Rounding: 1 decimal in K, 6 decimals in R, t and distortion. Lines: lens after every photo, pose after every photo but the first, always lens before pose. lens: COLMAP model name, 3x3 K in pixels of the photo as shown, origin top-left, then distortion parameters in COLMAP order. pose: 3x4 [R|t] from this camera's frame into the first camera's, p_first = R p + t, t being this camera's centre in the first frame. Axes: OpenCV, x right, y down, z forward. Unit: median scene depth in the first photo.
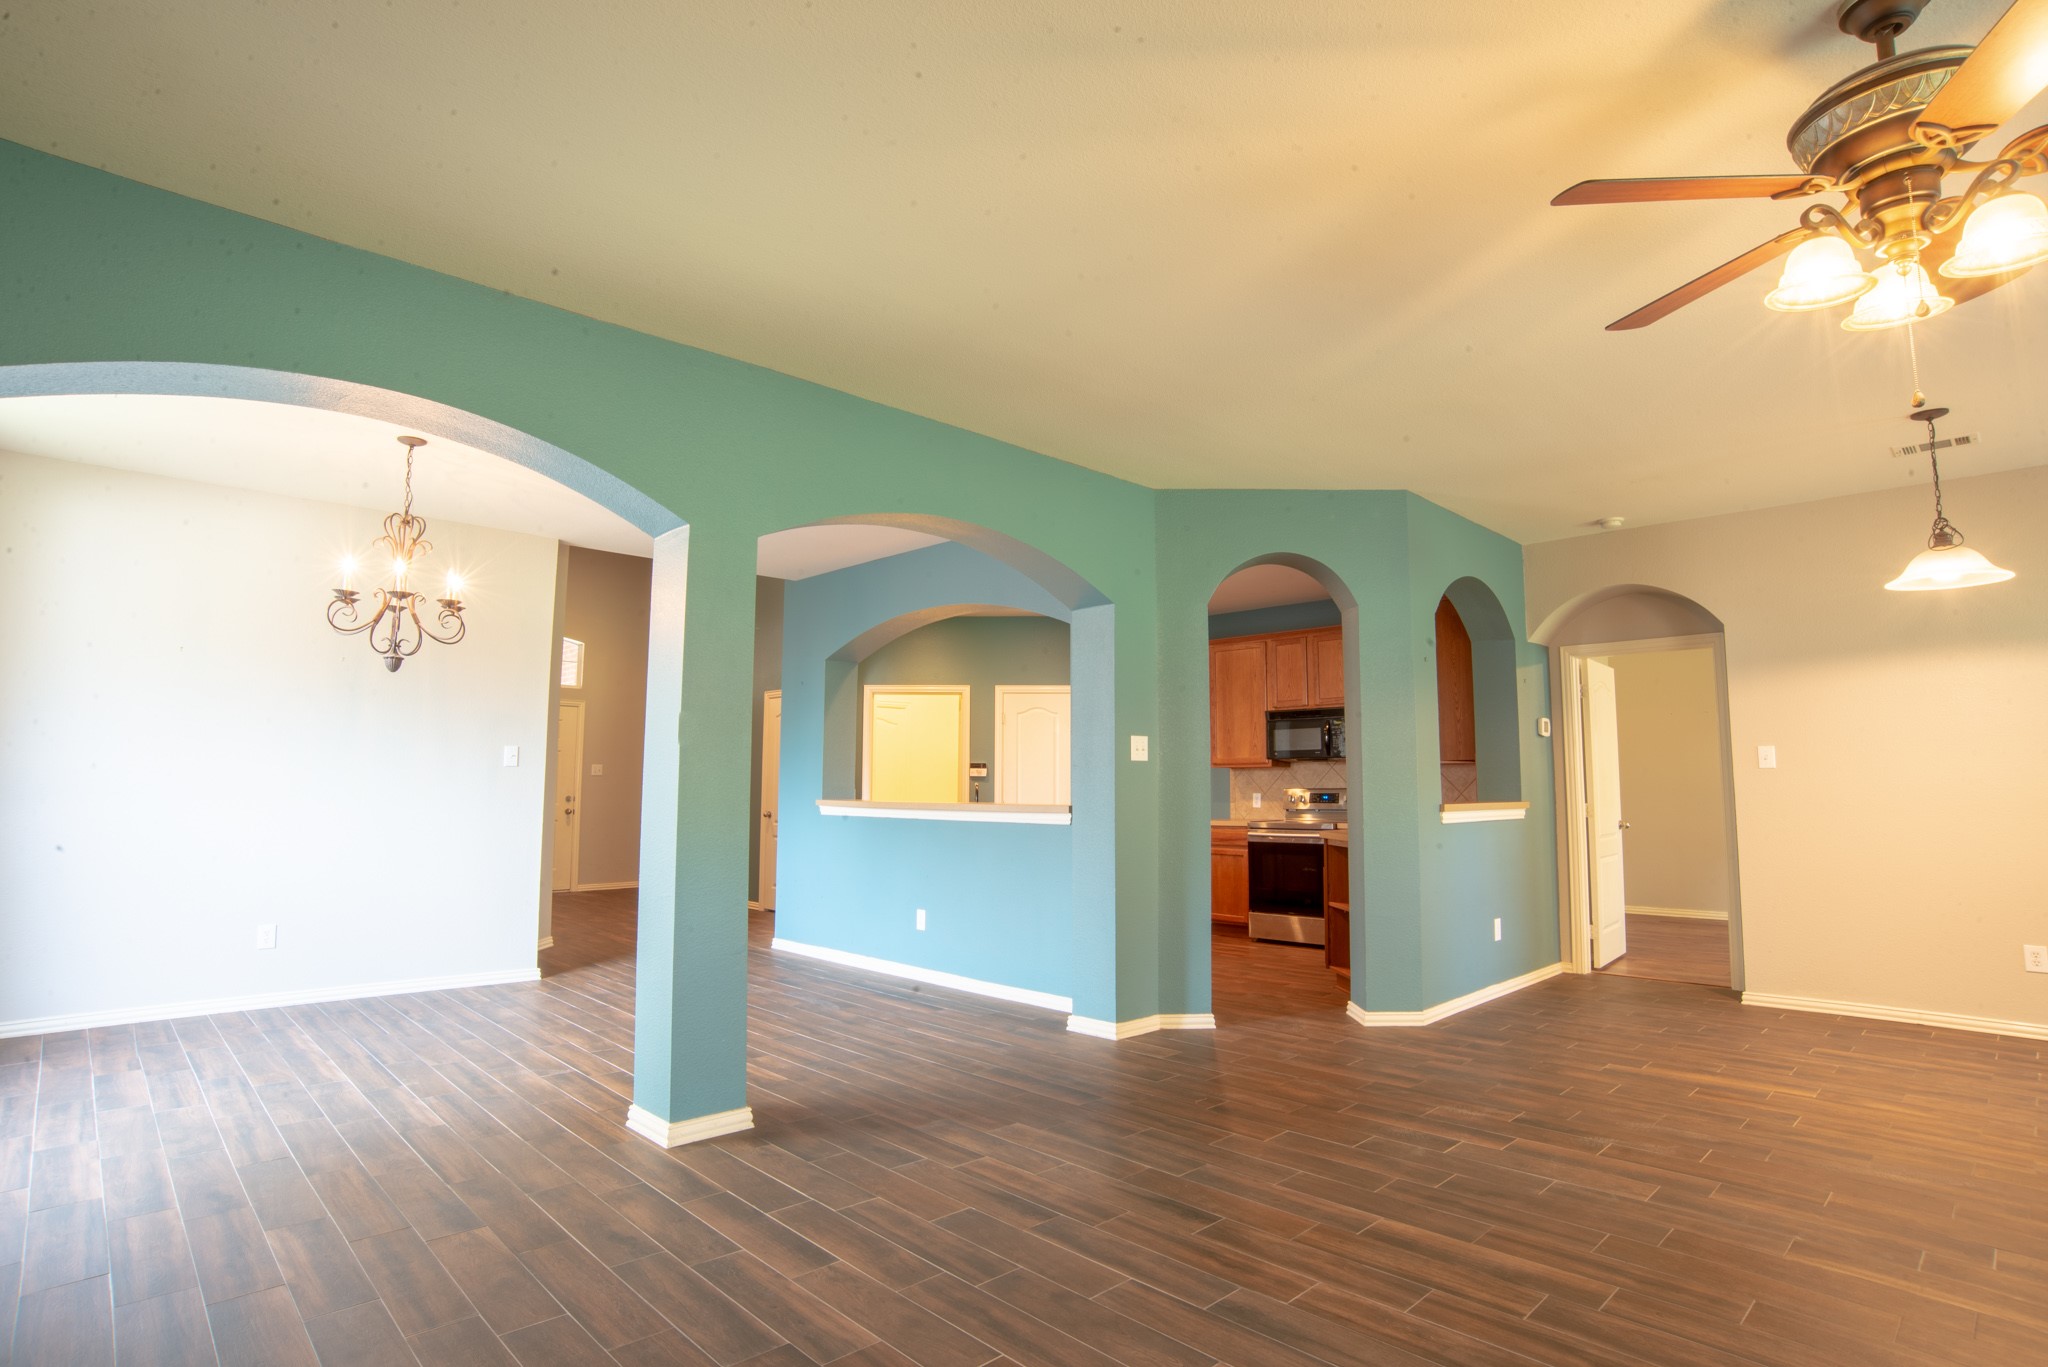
lens RADIAL K [[1048.6, 0, 1007.2], [0, 1048.6, 679.4], [0, 0, 1]] dist [-0.081852, 0.033207]
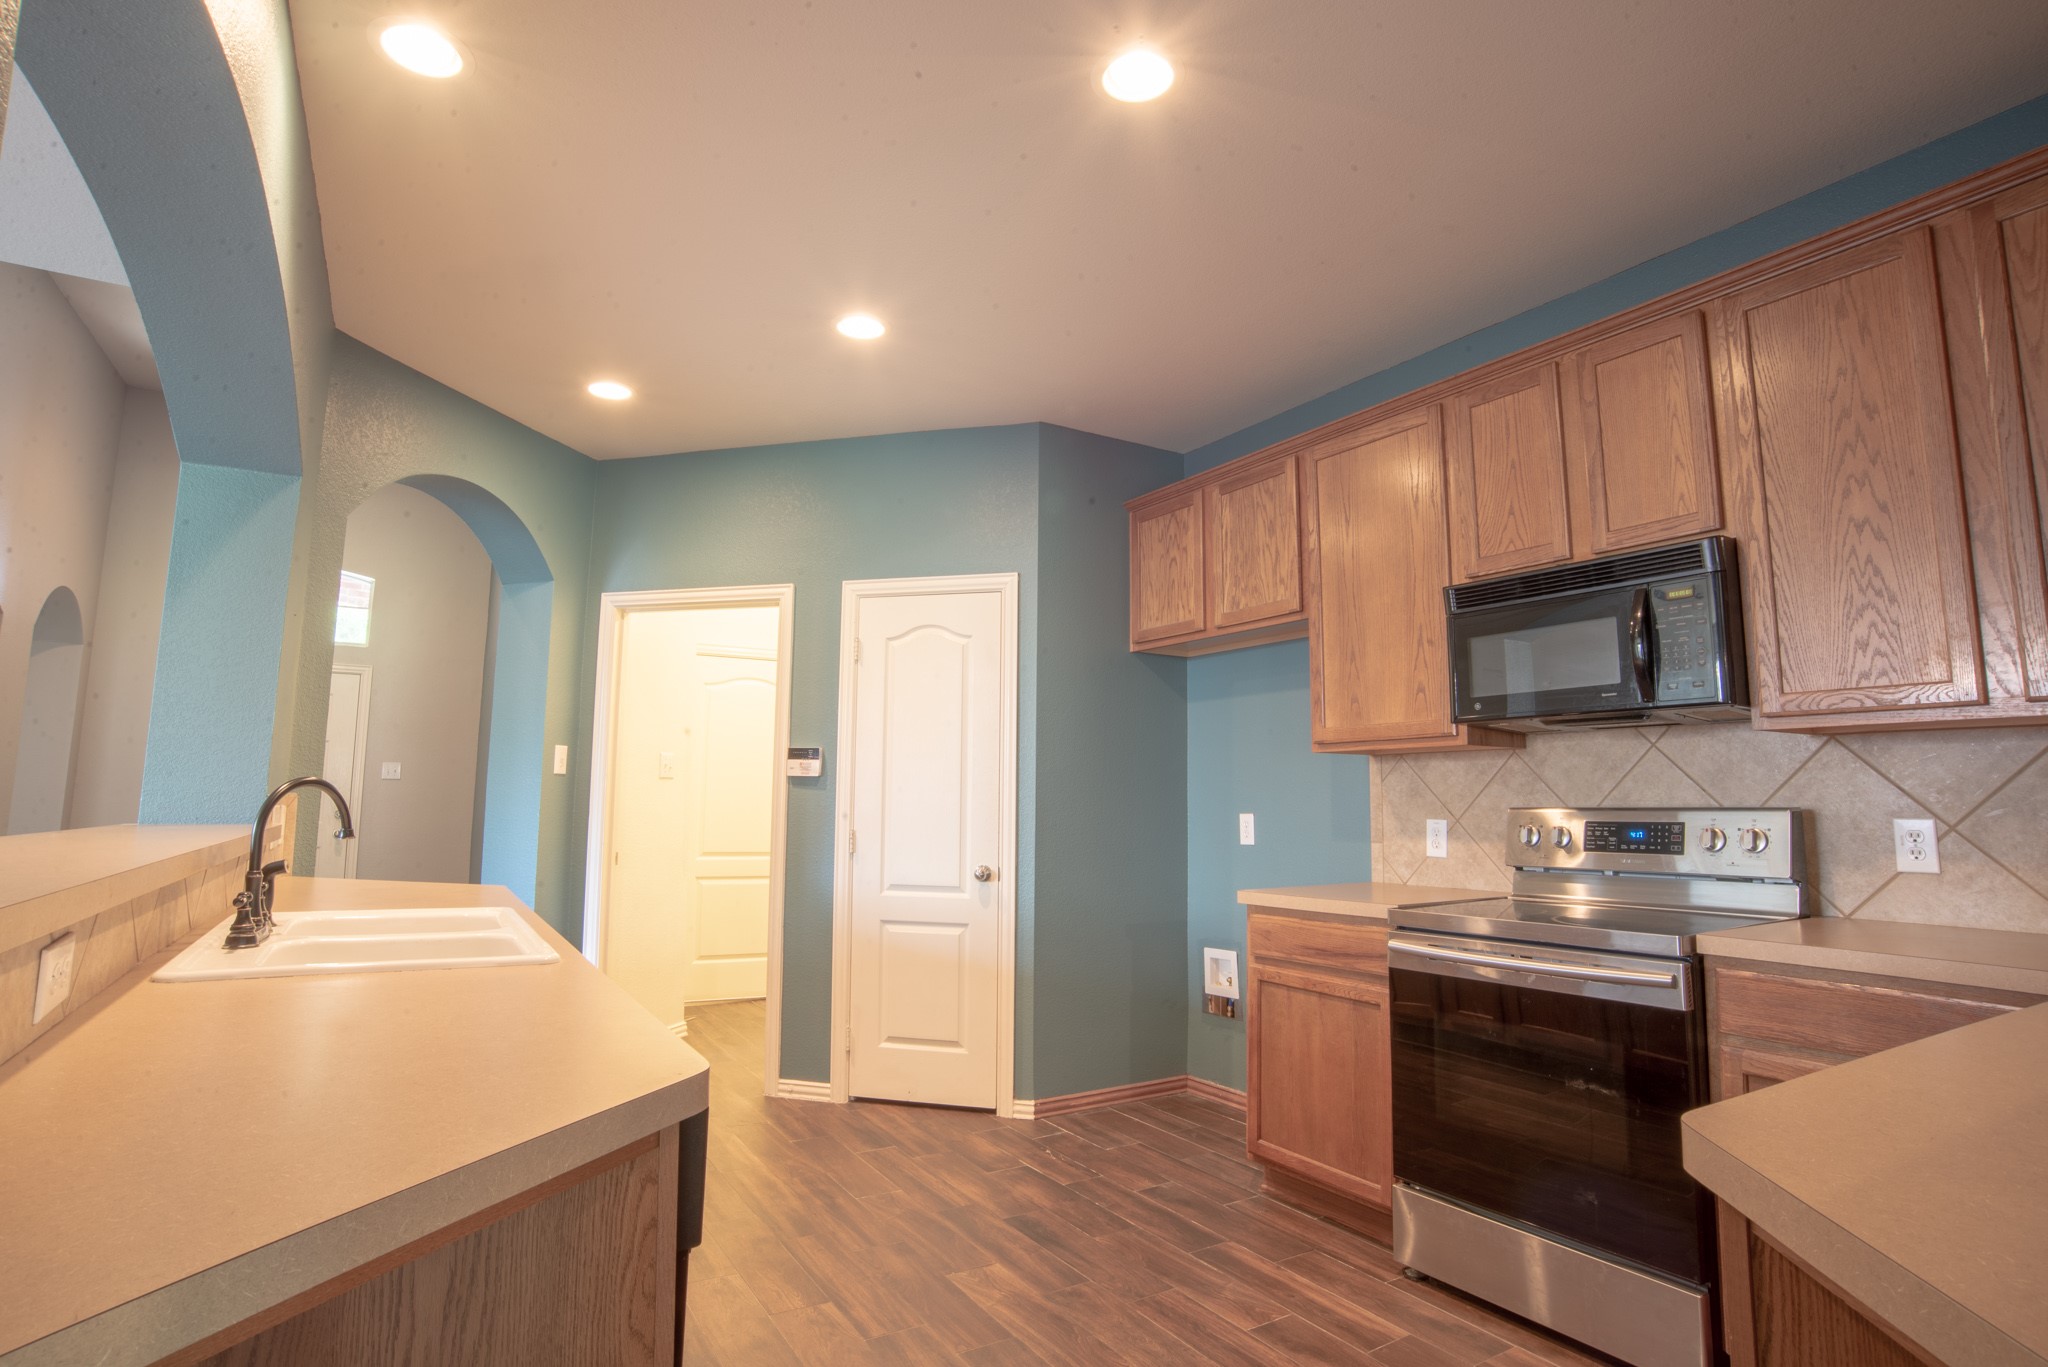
lens RADIAL K [[1048.6, 0, 1020.3], [0, 1048.6, 670.1], [0, 0, 1]] dist [-0.081852, 0.033207]
pose [[0.977145, -0.022015, -0.211431, 0.181917], [0.017519, 0.999579, -0.023114, 0.064159], [0.211851, 0.018882, 0.977119, 0.631843]]
